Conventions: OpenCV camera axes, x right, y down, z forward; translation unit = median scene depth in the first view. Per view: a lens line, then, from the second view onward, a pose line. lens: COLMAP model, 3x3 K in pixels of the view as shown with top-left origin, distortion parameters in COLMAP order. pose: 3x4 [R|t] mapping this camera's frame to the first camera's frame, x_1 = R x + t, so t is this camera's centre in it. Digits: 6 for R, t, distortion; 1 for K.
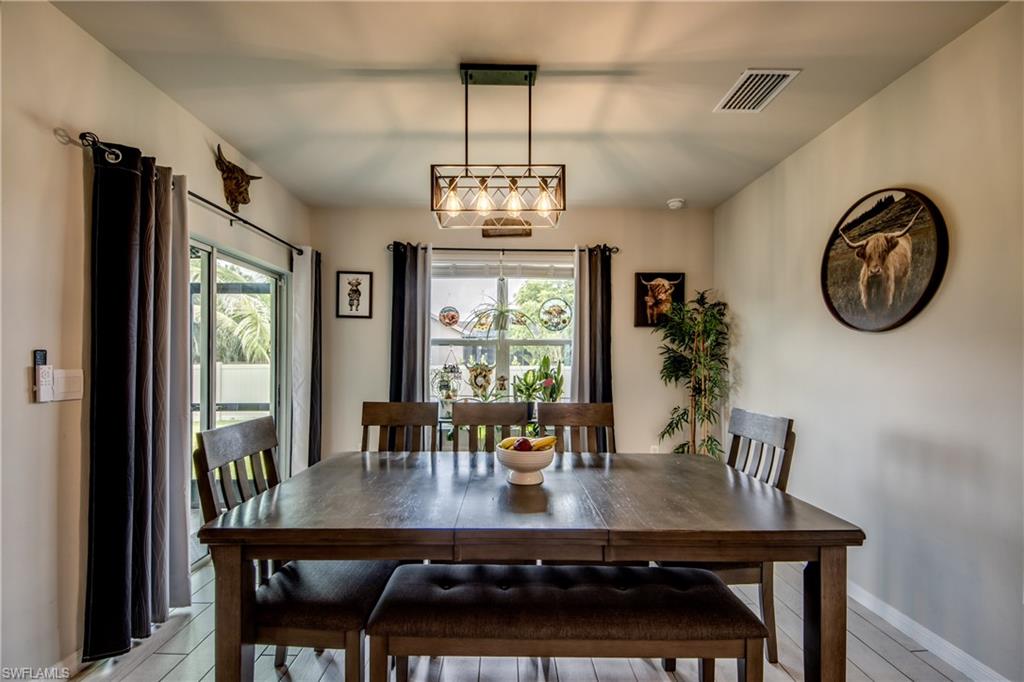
lens RADIAL K [[424.8, 0, 507.5], [0, 424.8, 356.1], [0, 0, 1]] dist [0.000540, -0.000298]
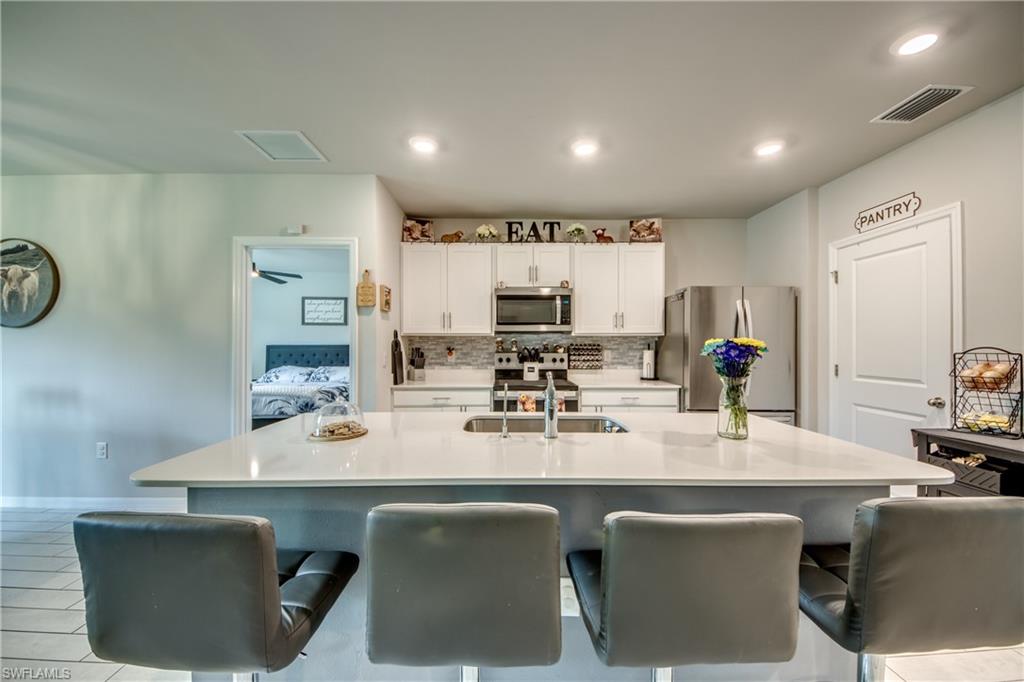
lens RADIAL K [[389.0, 0, 511.3], [0, 389.0, 346.2], [0, 0, 1]] dist [0.028026, -0.013419]
pose [[-0.013025, -0.006912, 0.999891, -0.341247], [-0.006092, 0.999958, 0.006834, -0.004871], [-0.999897, -0.006002, -0.013067, -0.455823]]
